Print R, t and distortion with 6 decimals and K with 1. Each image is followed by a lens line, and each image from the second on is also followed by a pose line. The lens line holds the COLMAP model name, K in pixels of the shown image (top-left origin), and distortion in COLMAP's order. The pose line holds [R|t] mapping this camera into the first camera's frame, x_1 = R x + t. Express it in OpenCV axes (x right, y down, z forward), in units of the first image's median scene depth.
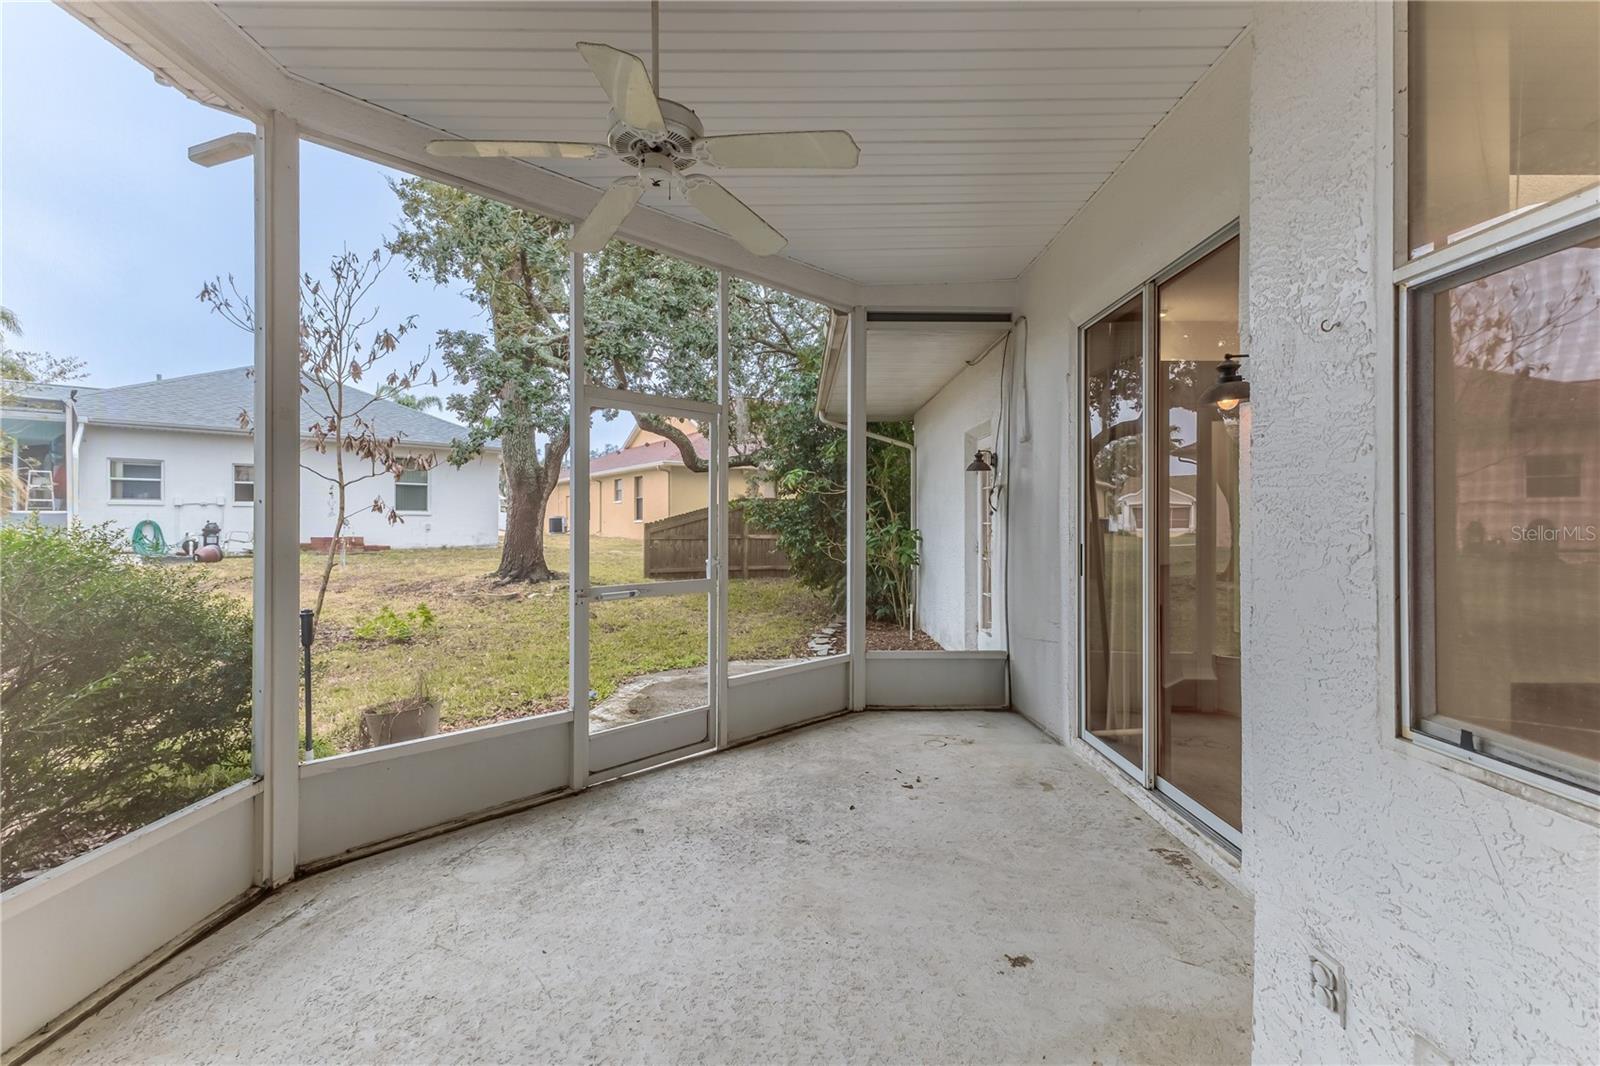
lens RADIAL K [[705.8, 0, 797.7], [0, 705.8, 517.4], [0, 0, 1]] dist [0.001671, -0.006999]
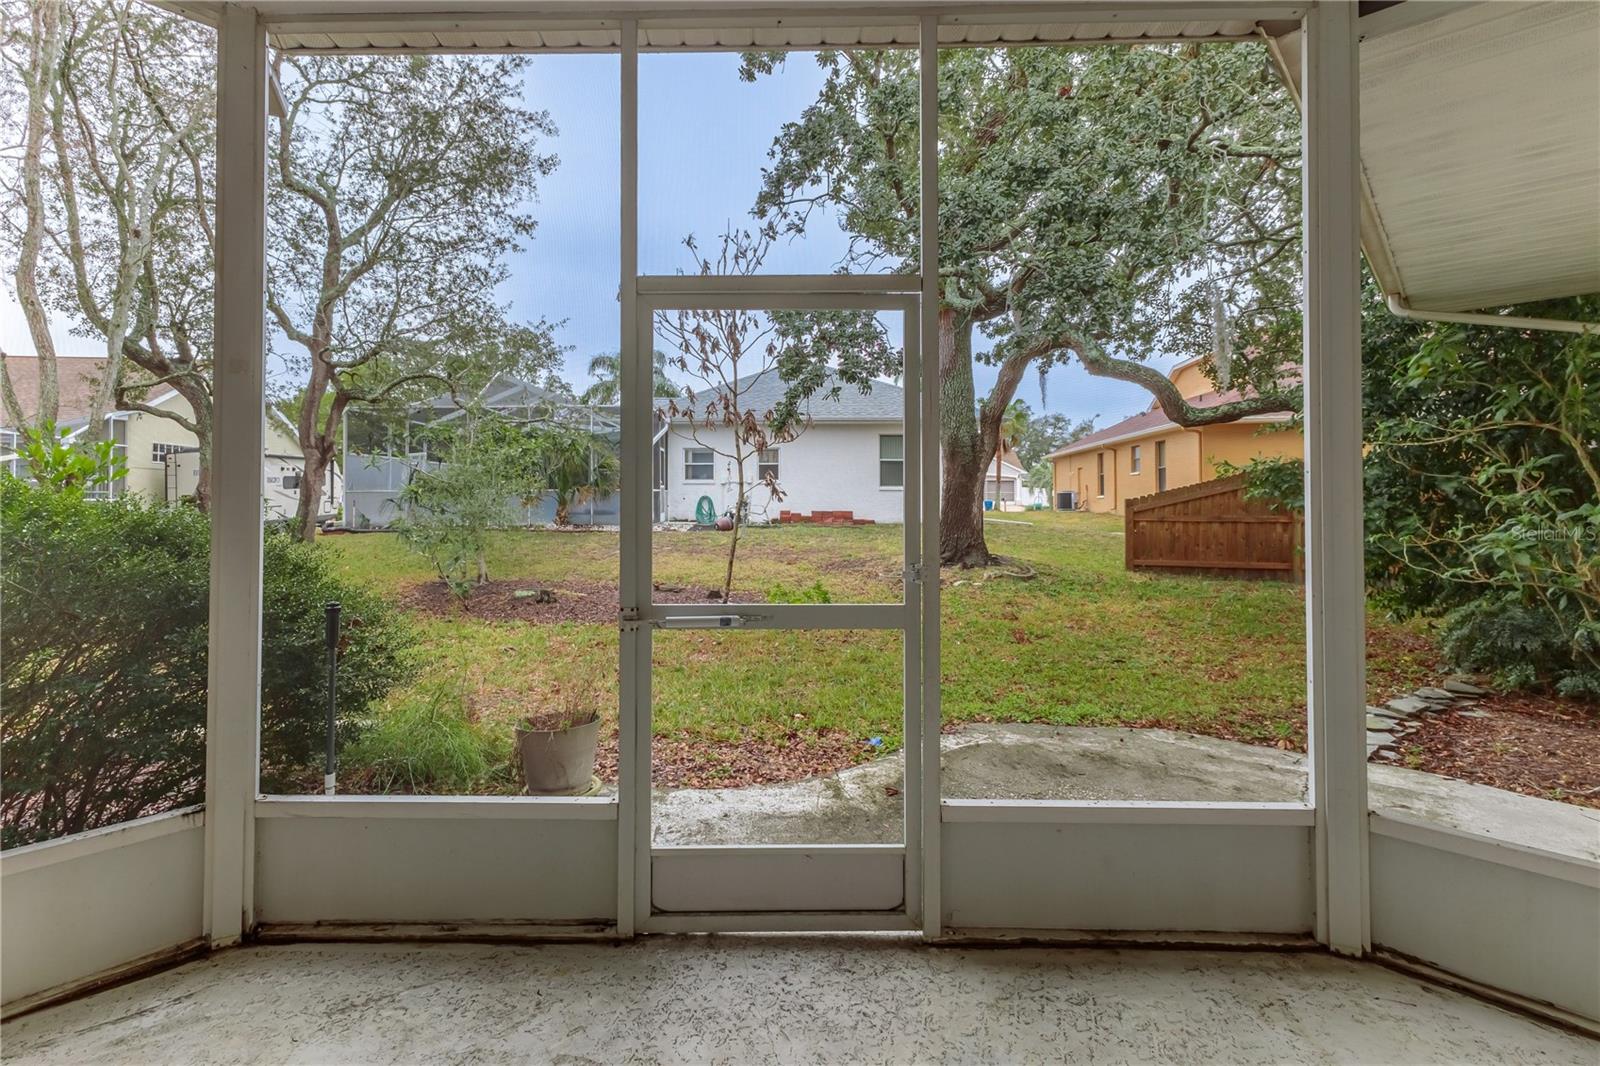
lens RADIAL K [[689.8, 0, 789.5], [0, 689.8, 496.8], [0, 0, 1]] dist [0.007298, -0.000382]
pose [[0.693708, -0.000113, -0.720256, 0.114668], [0.003994, 0.999985, 0.003690, 0.002590], [0.720245, -0.005436, 0.693698, 0.361645]]
